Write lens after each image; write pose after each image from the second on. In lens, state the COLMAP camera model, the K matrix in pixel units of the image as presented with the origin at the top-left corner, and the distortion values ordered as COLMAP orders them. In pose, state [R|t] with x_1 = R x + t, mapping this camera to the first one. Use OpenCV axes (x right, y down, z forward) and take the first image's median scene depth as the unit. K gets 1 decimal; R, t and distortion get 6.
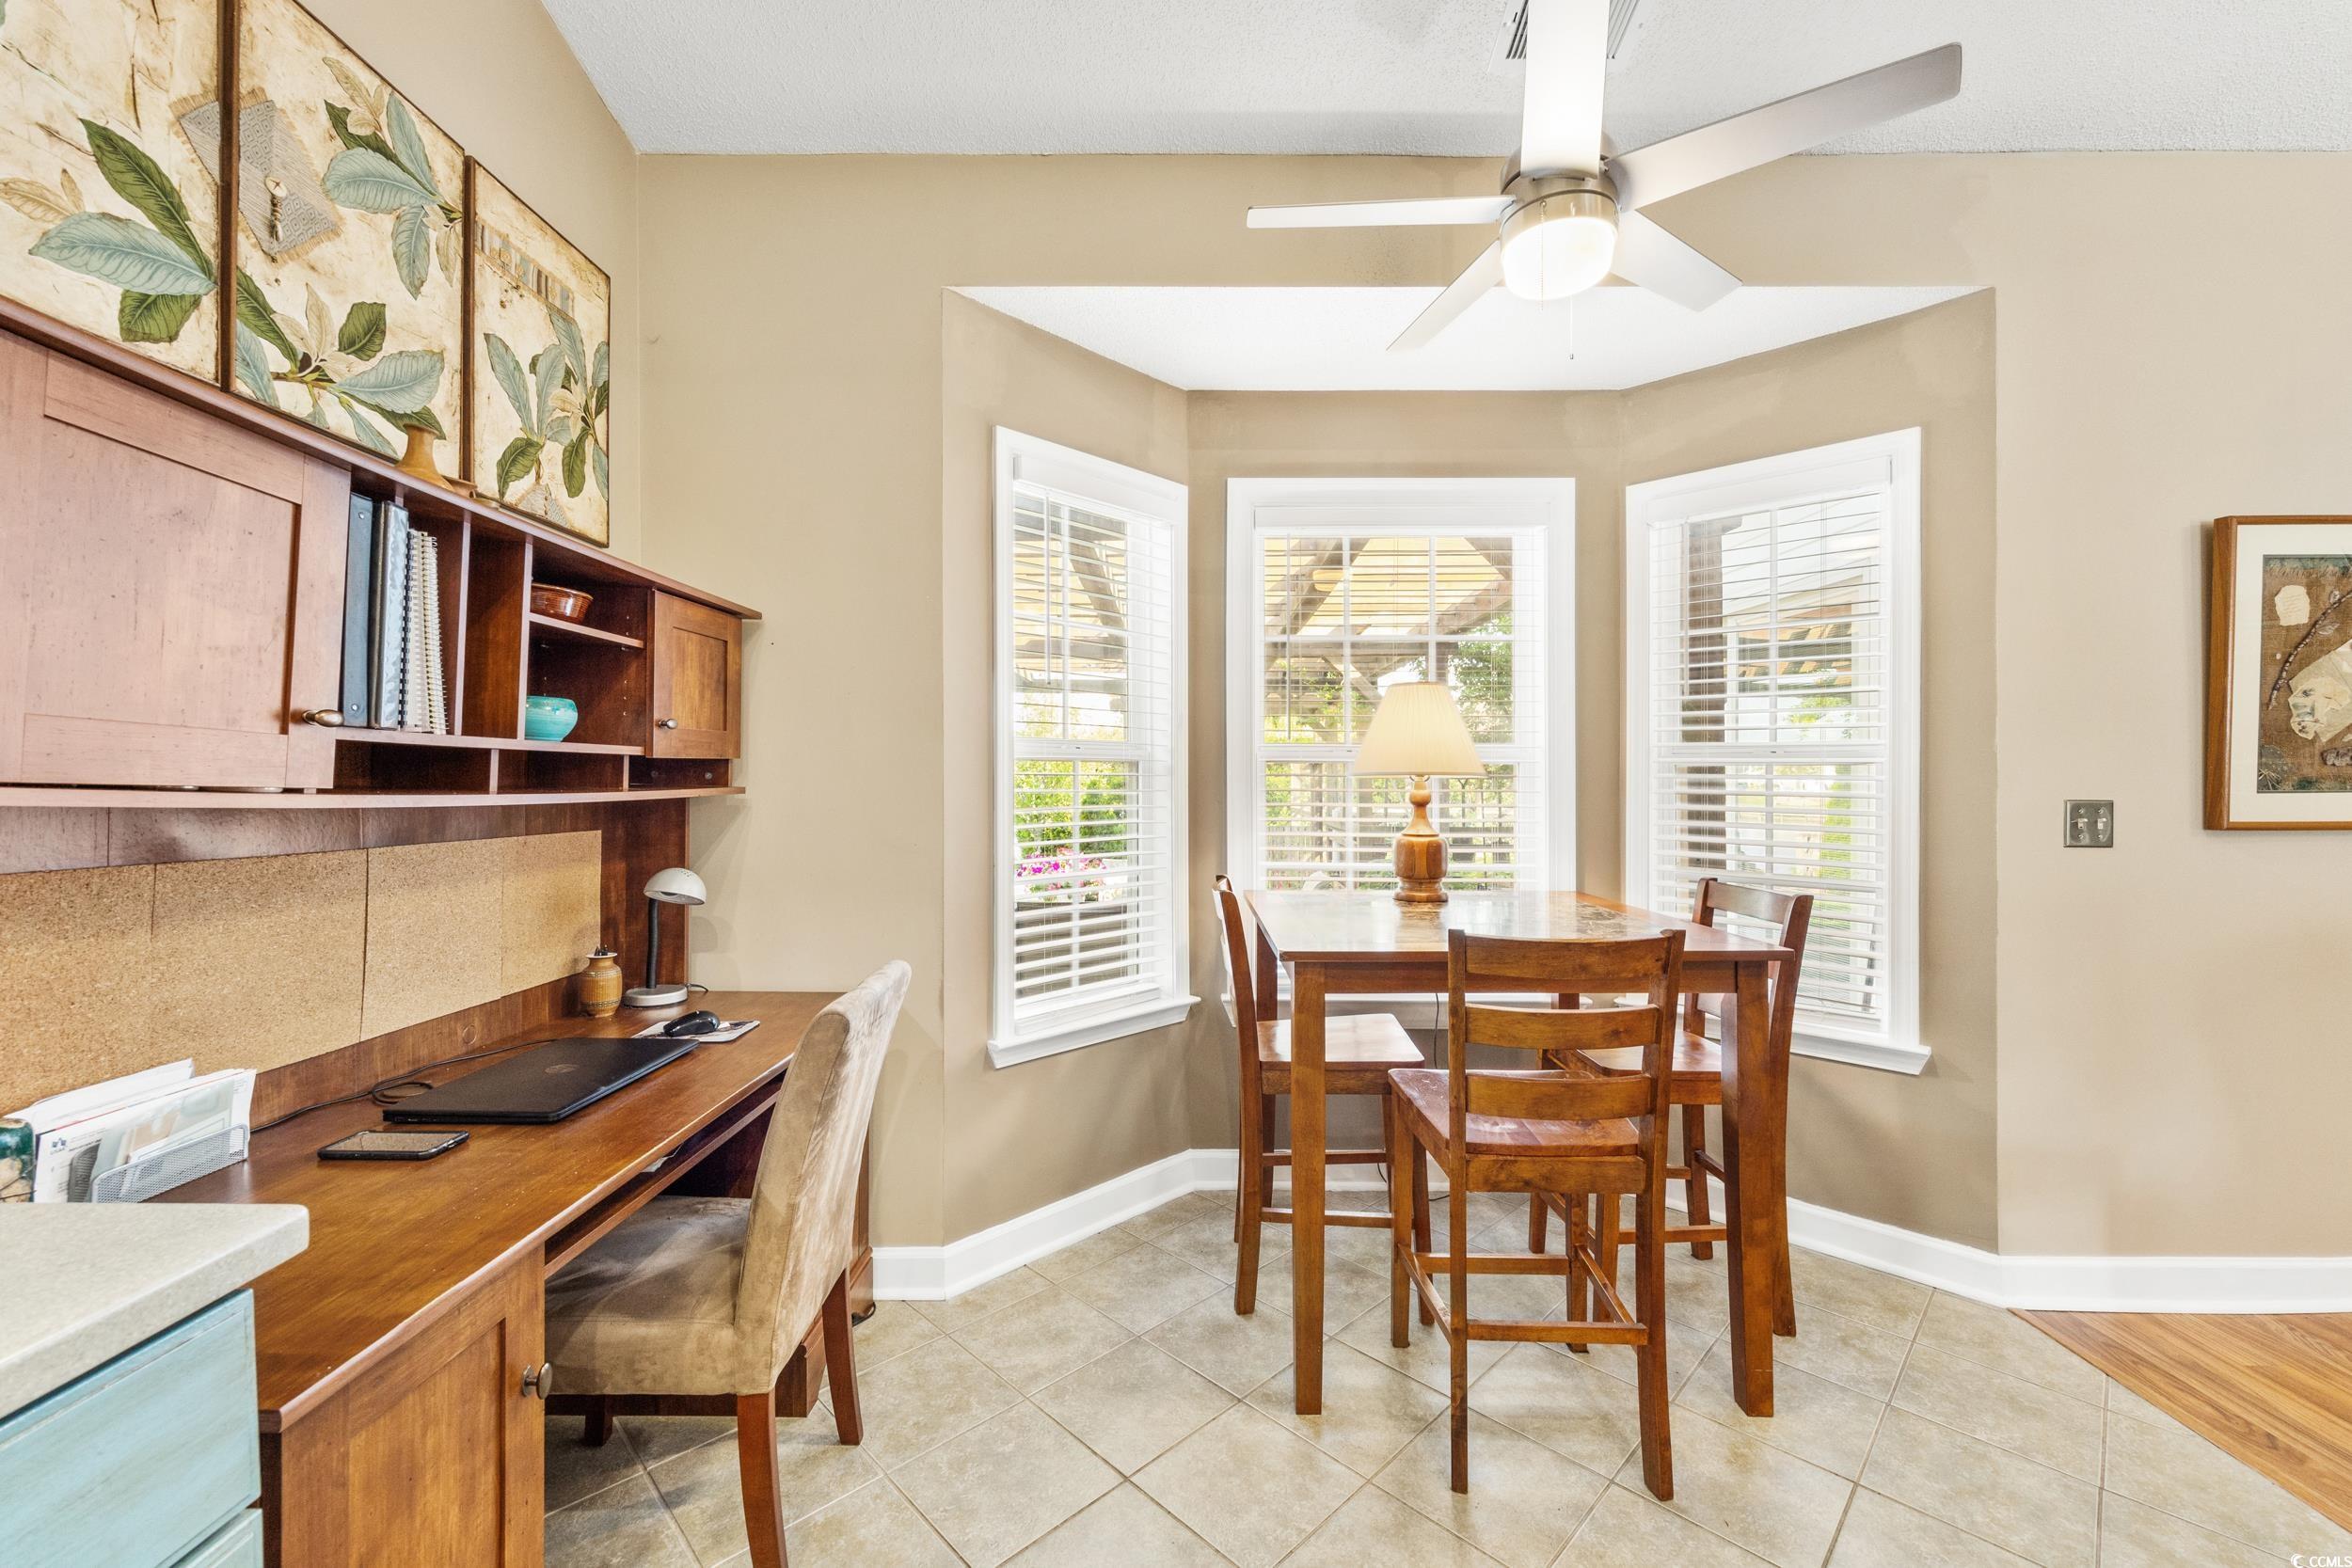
lens RADIAL K [[939.1, 0, 1173.4], [0, 939.1, 779.8], [0, 0, 1]] dist [-0.004347, -0.000311]
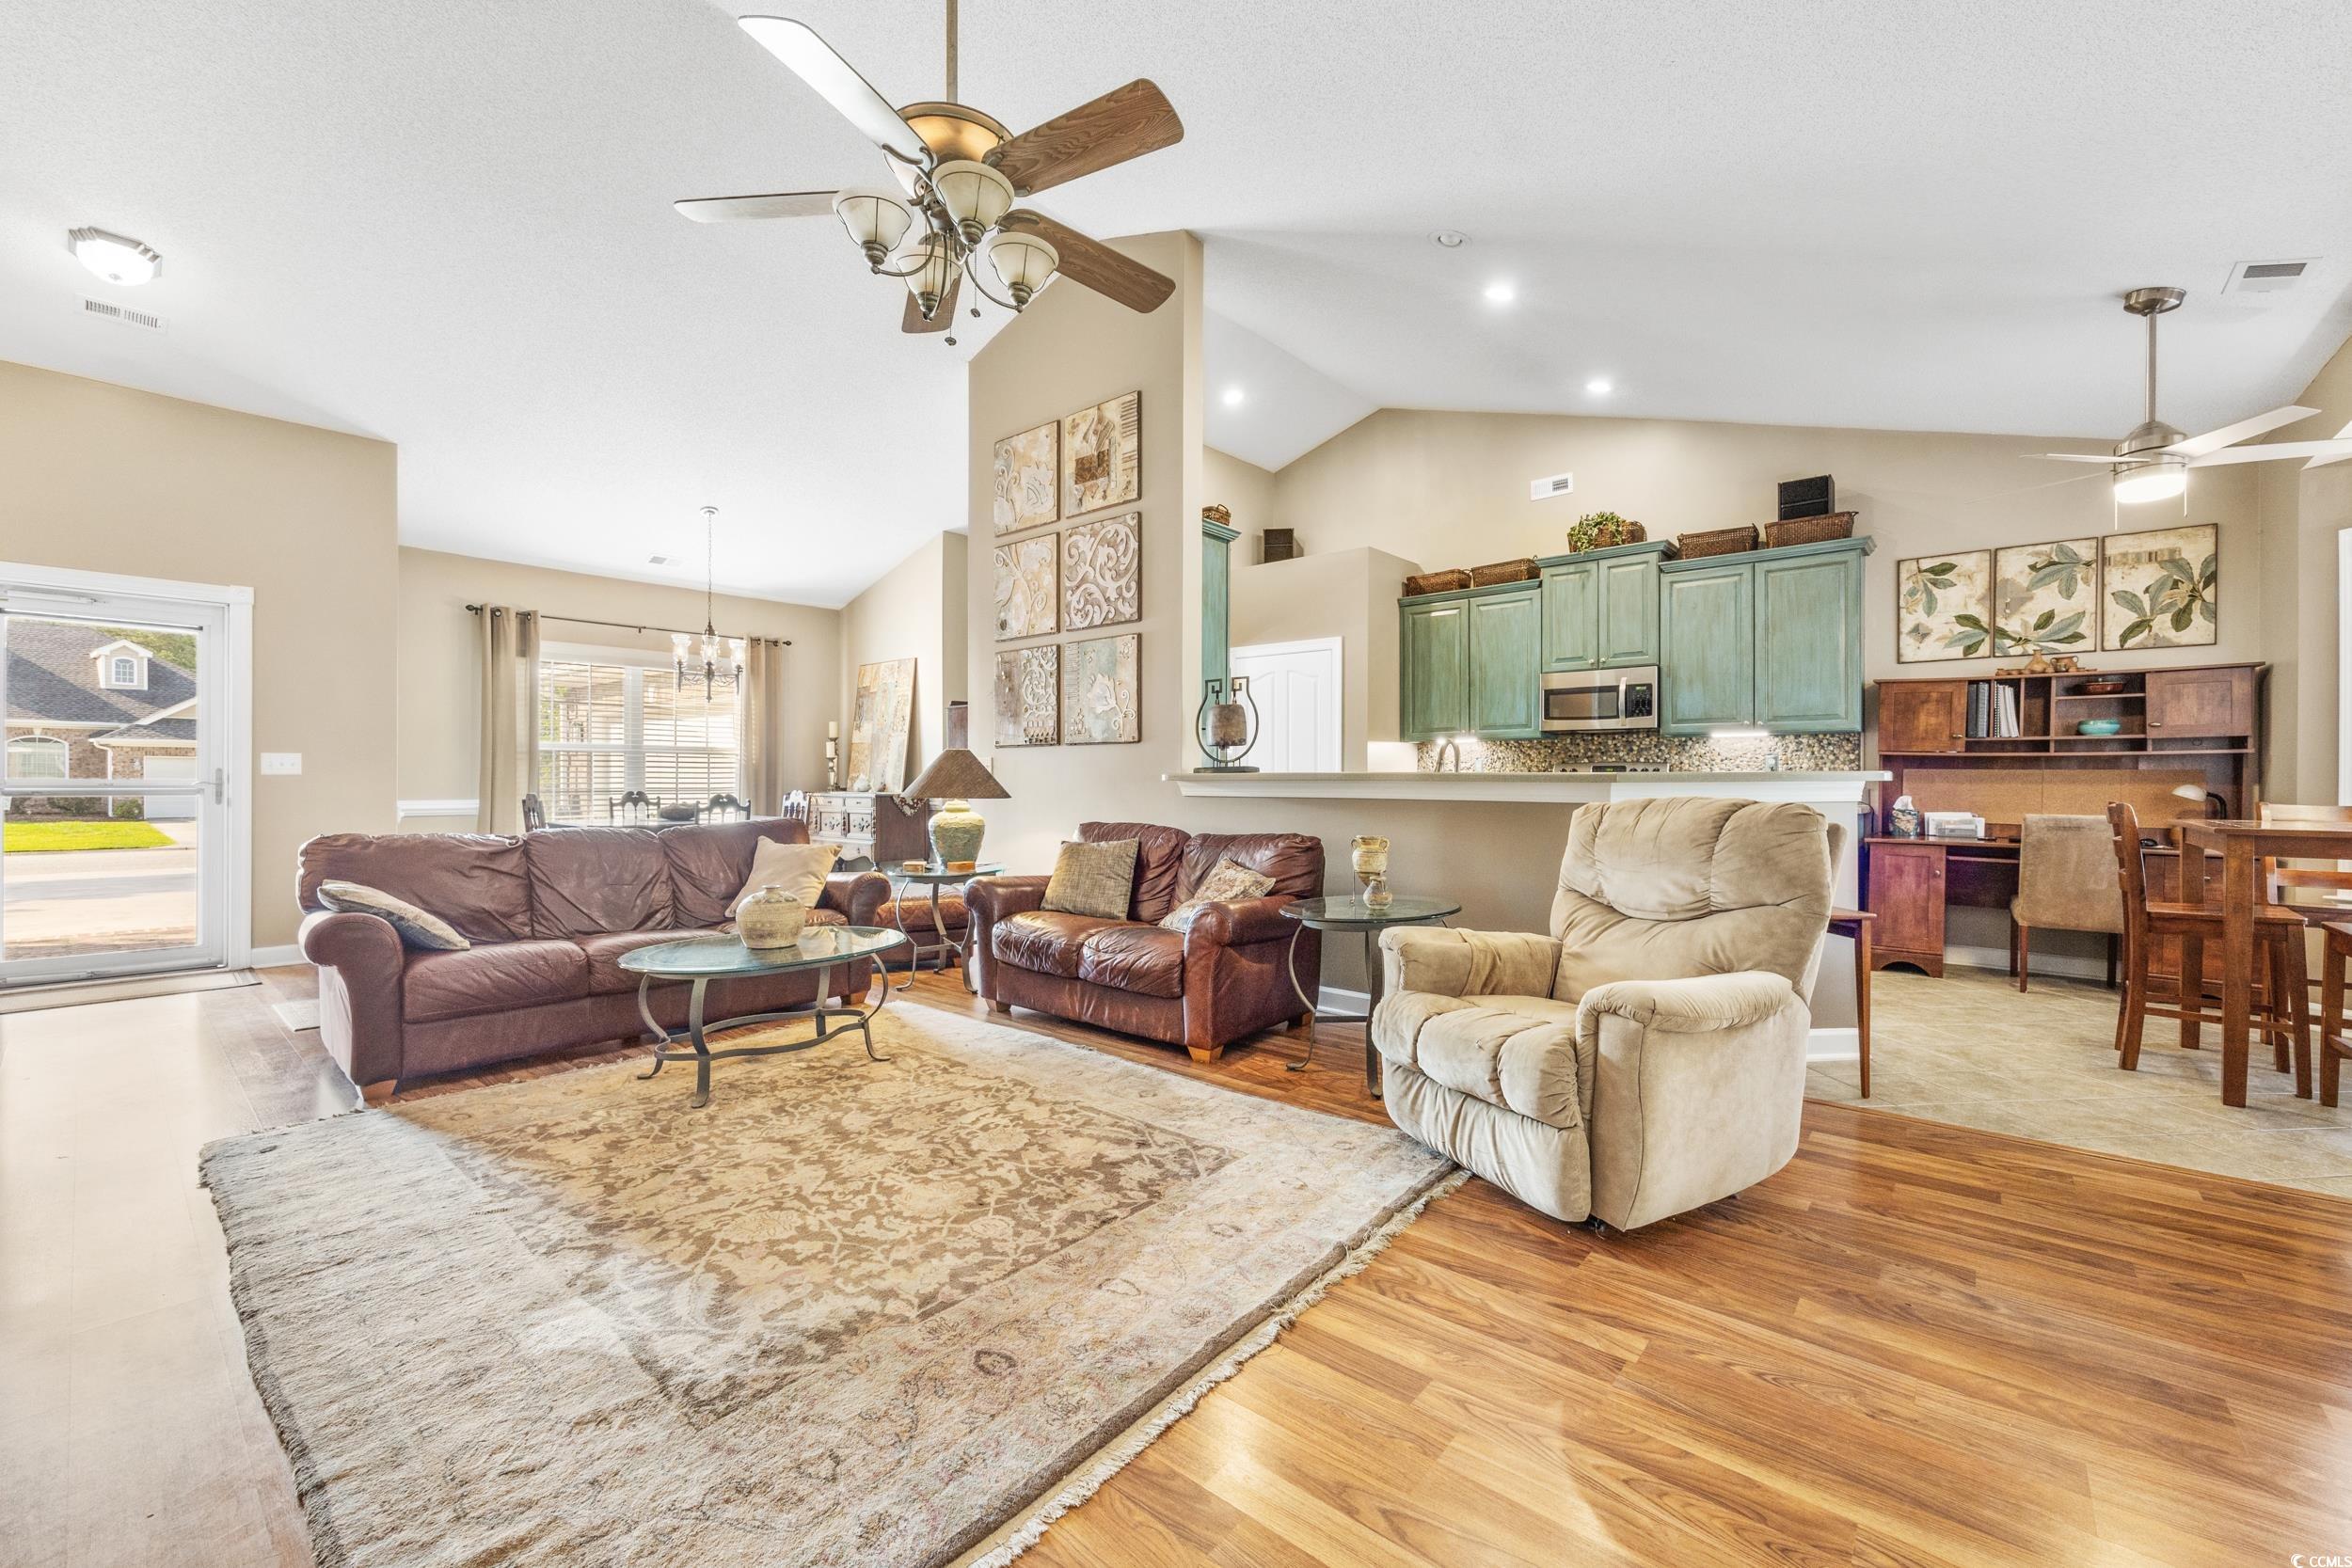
lens RADIAL K [[939.1, 0, 1168.4], [0, 939.1, 781.1], [0, 0, 1]] dist [-0.004347, -0.000311]
pose [[-0.647890, -0.000429, -0.761734, 2.659804], [-0.002850, 0.999994, 0.001861, 0.084047], [0.761729, 0.003377, -0.647887, 0.520201]]
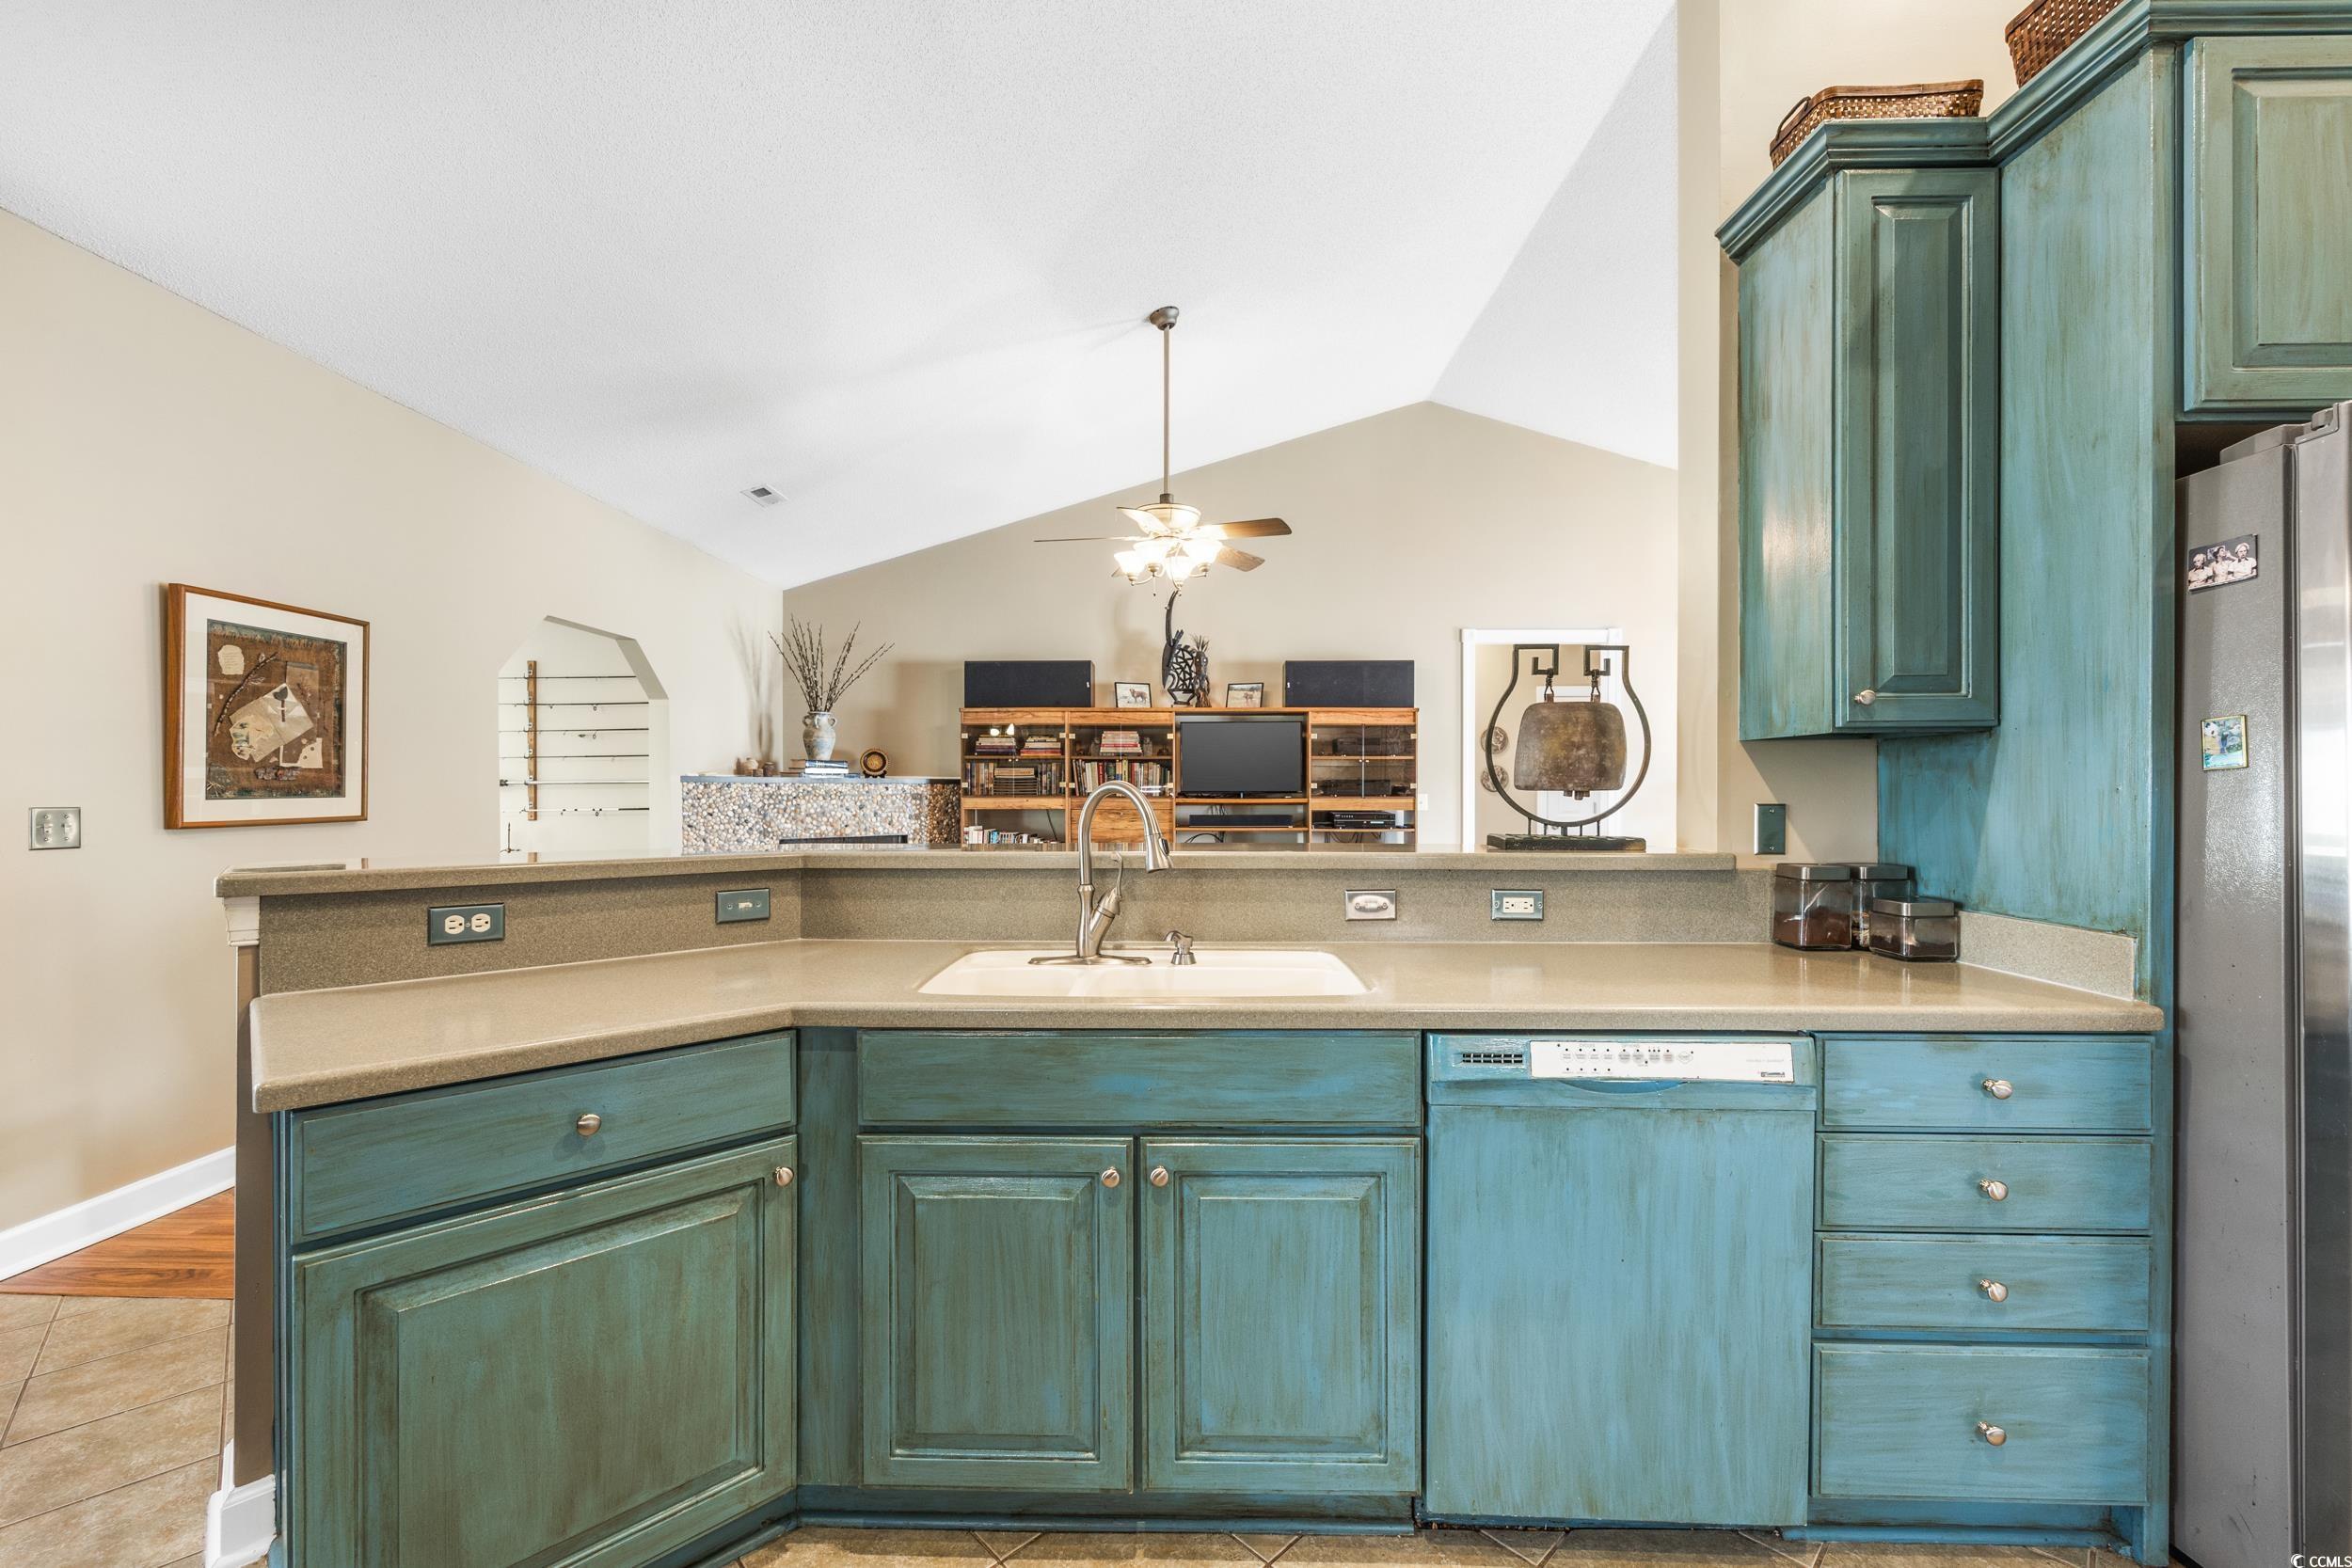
lens RADIAL K [[939.1, 0, 1164.4], [0, 939.1, 797.7], [0, 0, 1]] dist [-0.004347, -0.000311]
pose [[0.019015, -0.010261, 0.999767, -0.127656], [0.001847, 0.999946, 0.010228, 0.000849], [-0.999817, 0.001652, 0.019033, -0.376037]]
